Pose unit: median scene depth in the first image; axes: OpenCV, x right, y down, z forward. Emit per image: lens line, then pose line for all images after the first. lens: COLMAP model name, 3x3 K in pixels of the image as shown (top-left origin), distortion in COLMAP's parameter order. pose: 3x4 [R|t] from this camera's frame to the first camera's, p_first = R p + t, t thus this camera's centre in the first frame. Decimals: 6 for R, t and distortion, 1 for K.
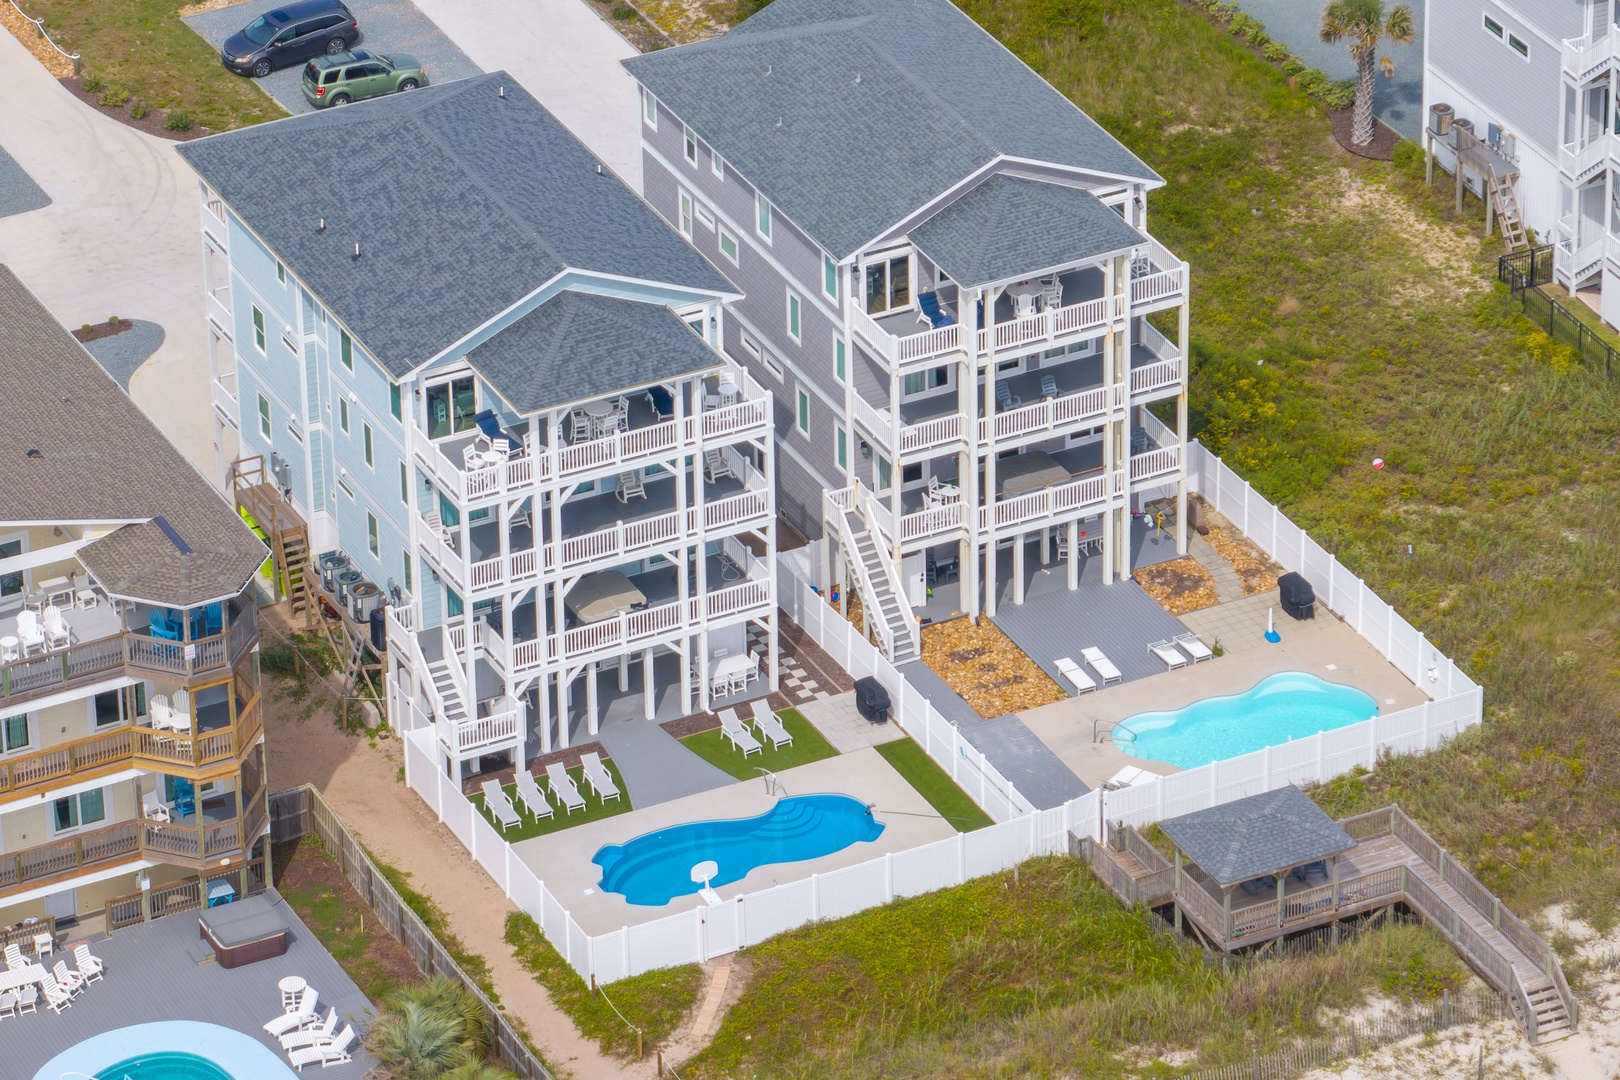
lens RADIAL K [[7788.6, 0, 810.0], [0, 7788.6, 540.0], [0, 0, 1]] dist [0.261294, -2.243937]
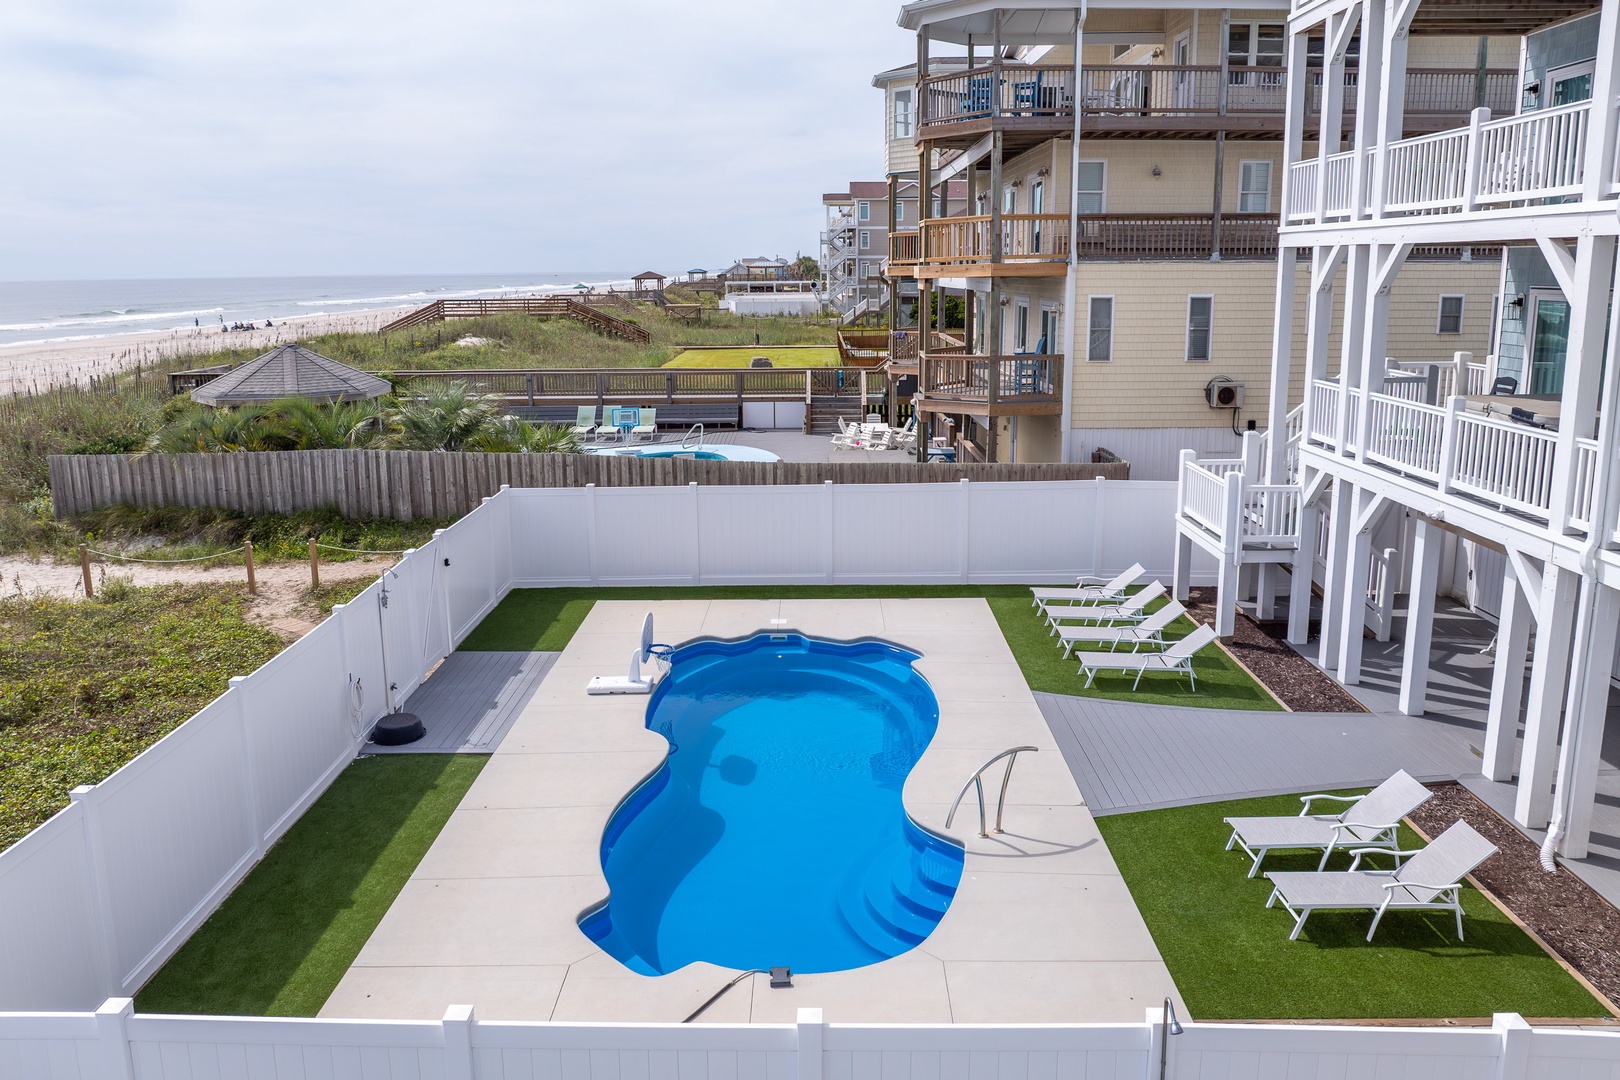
lens RADIAL K [[1152.5, 0, 803.9], [0, 1152.5, 486.2], [0, 0, 1]] dist [-0.027727, 0.005044]
pose [[-0.460083, 0.184136, -0.868572, 0.038201], [-0.428081, 0.811042, 0.398694, 0.004280], [0.777863, 0.555251, -0.294322, 0.996917]]
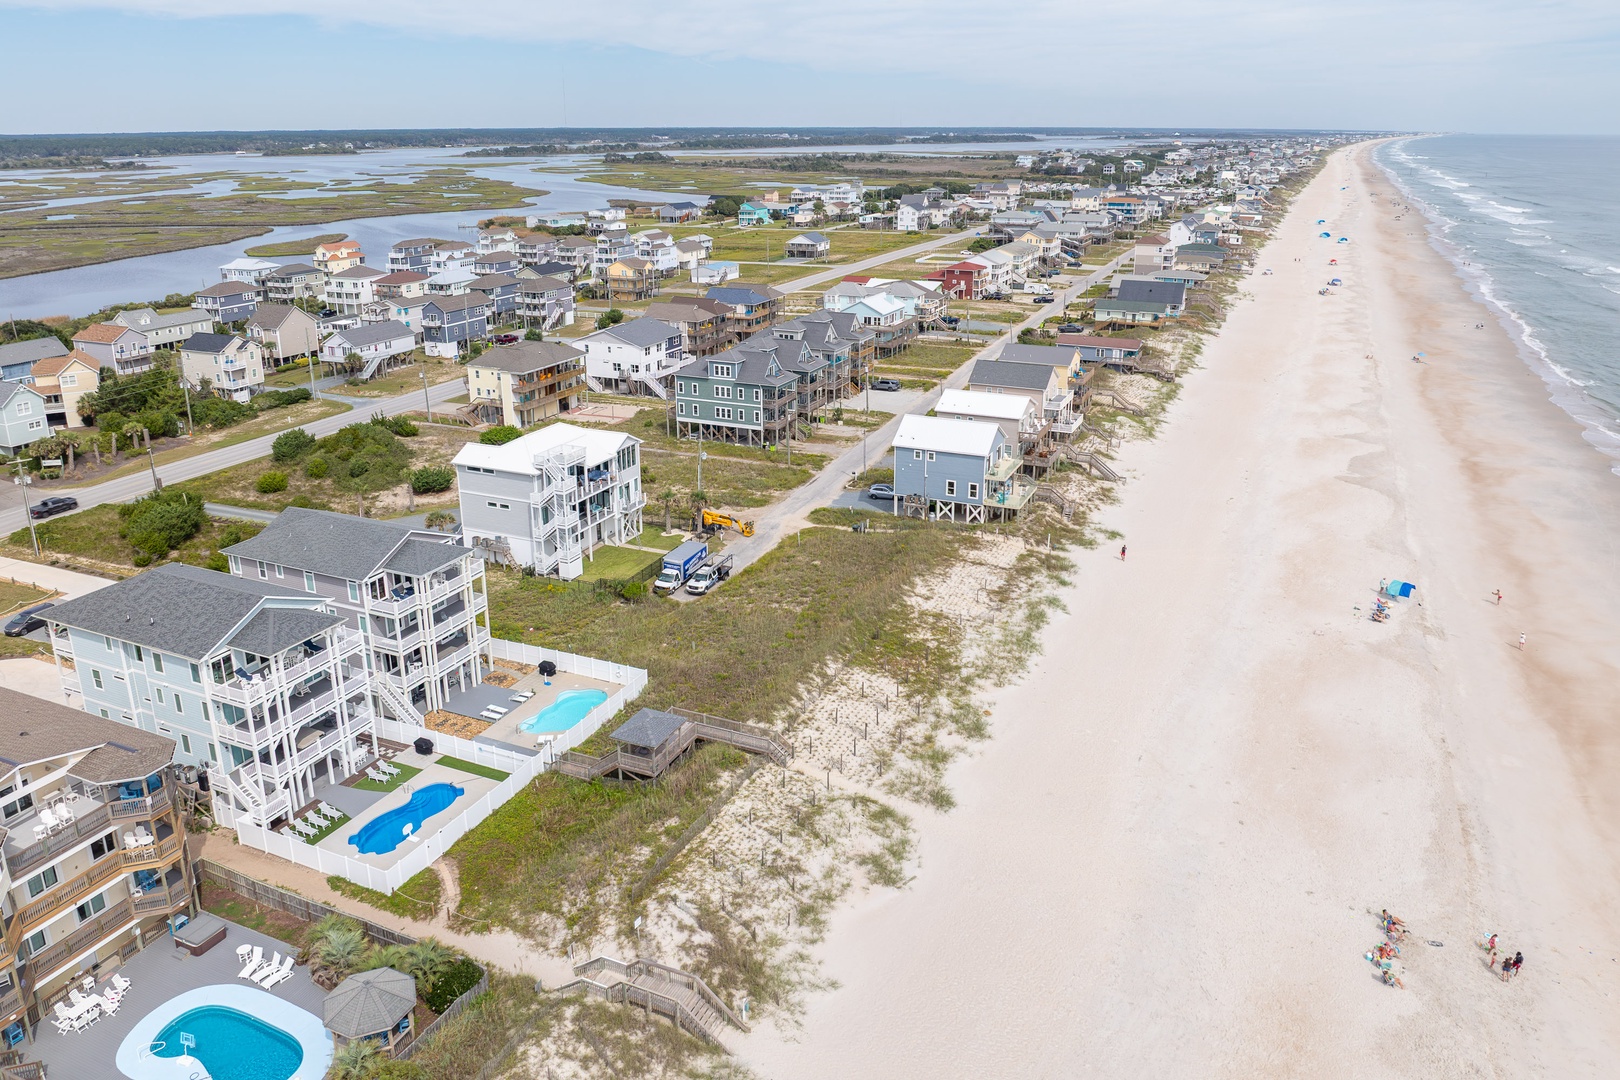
lens RADIAL K [[1152.5, 0, 803.9], [0, 1152.5, 486.2], [0, 0, 1]] dist [-0.027727, 0.005044]
pose [[0.779651, -0.176571, 0.600806, -0.103359], [0.302995, 0.946008, -0.115167, 0.021197], [-0.548031, 0.271832, 0.791056, 0.631227]]
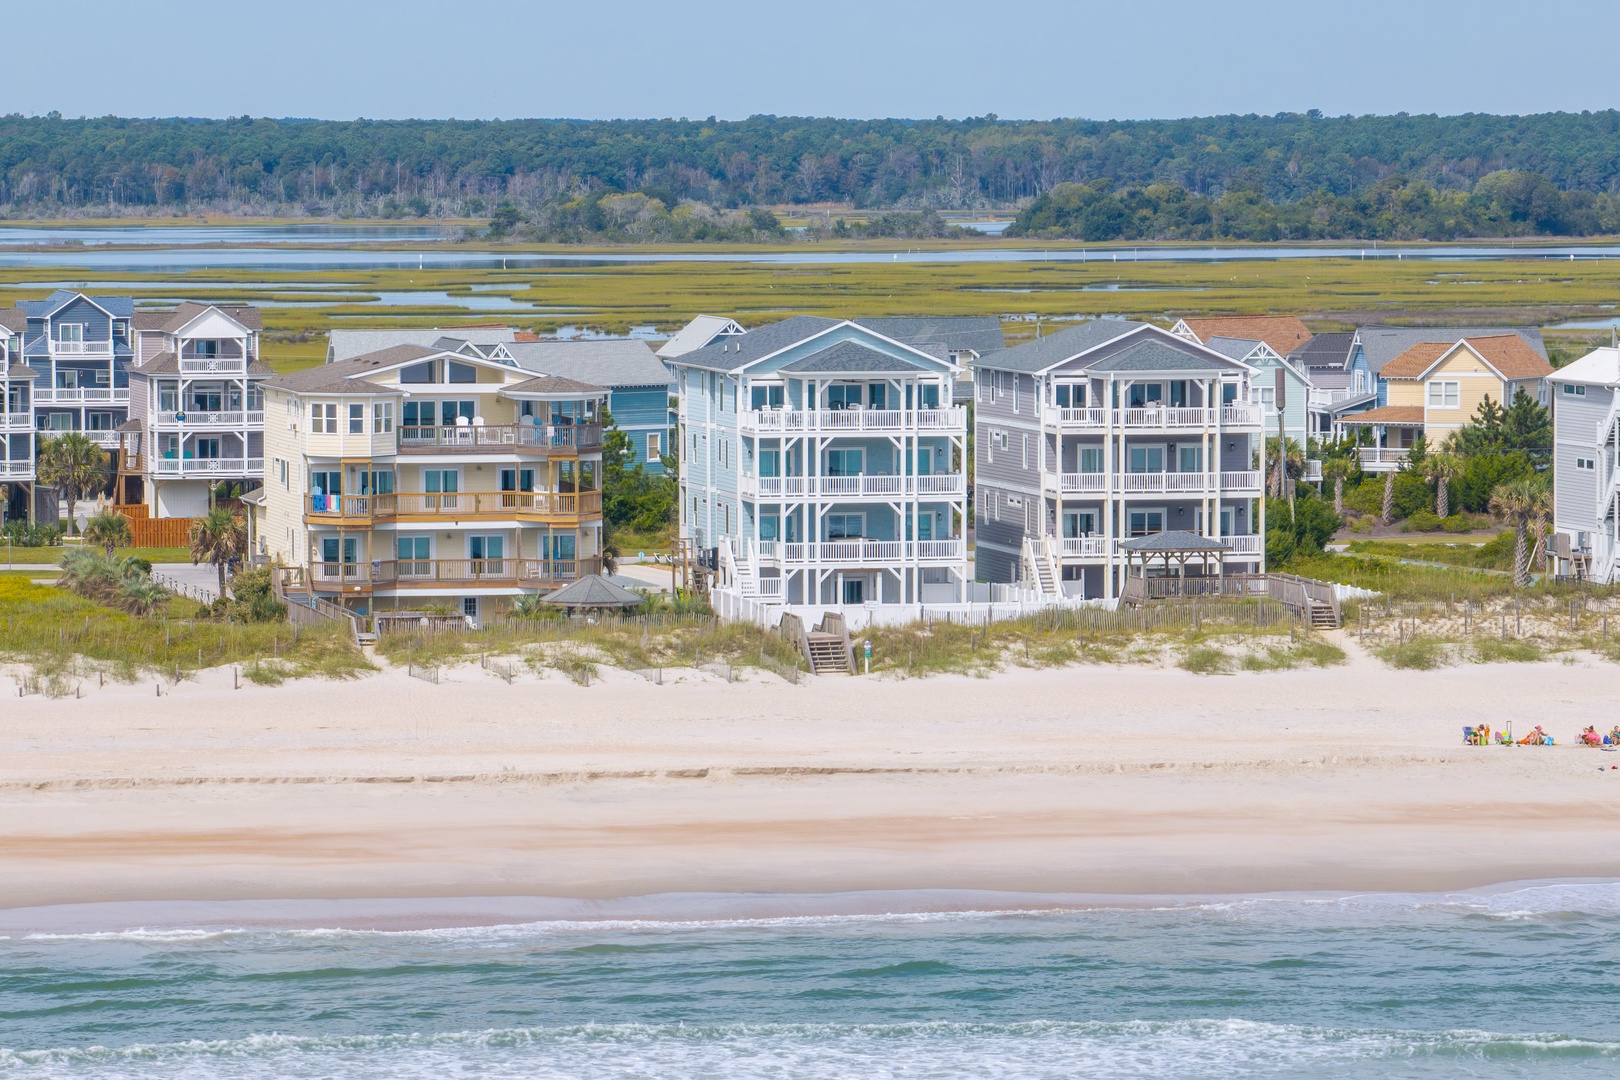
lens RADIAL K [[7788.6, 0, 810.0], [0, 7788.6, 540.0], [0, 0, 1]] dist [0.261294, -2.243937]
pose [[0.964983, 0.028440, -0.260767, 0.379273], [-0.141977, 0.892531, -0.428054, 0.689623], [0.220569, 0.450087, 0.865315, -0.371150]]
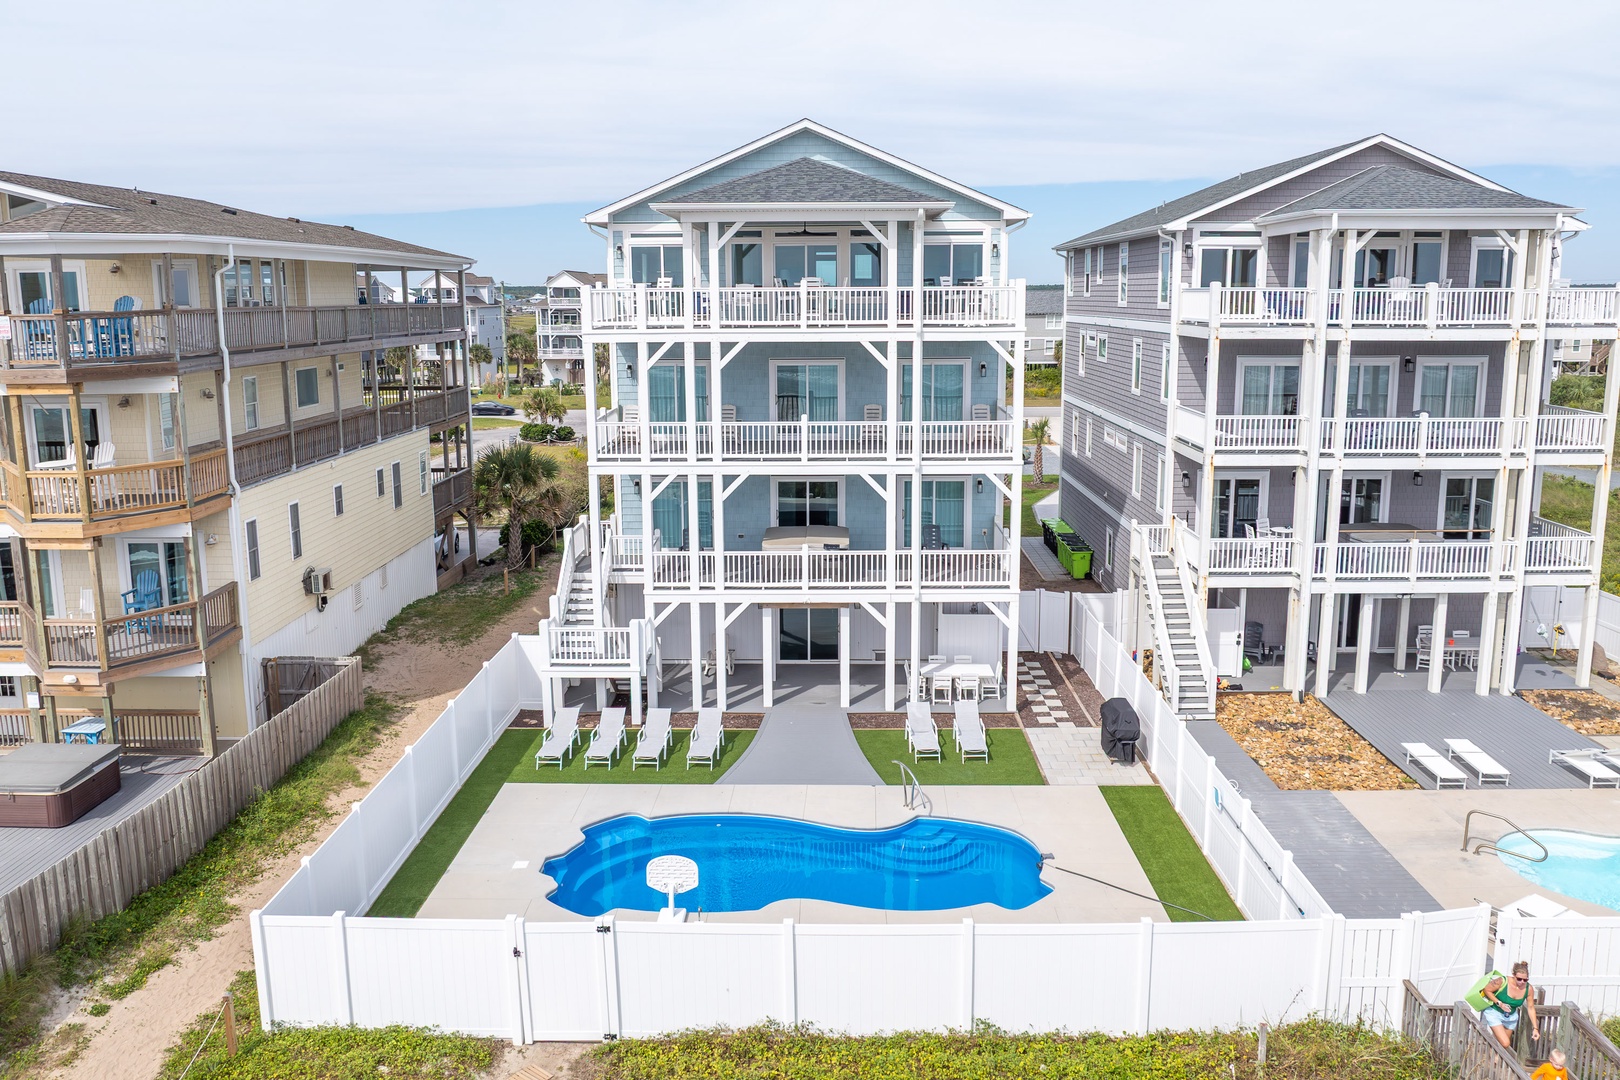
lens RADIAL K [[1146.3, 0, 812.2], [0, 1146.3, 469.6], [0, 0, 1]] dist [-0.038740, -0.001484]
pose [[0.886029, 0.082228, -0.456280, 0.029334], [-0.237494, 0.925718, -0.294352, 0.036507], [0.398183, 0.369167, 0.839742, 0.901749]]
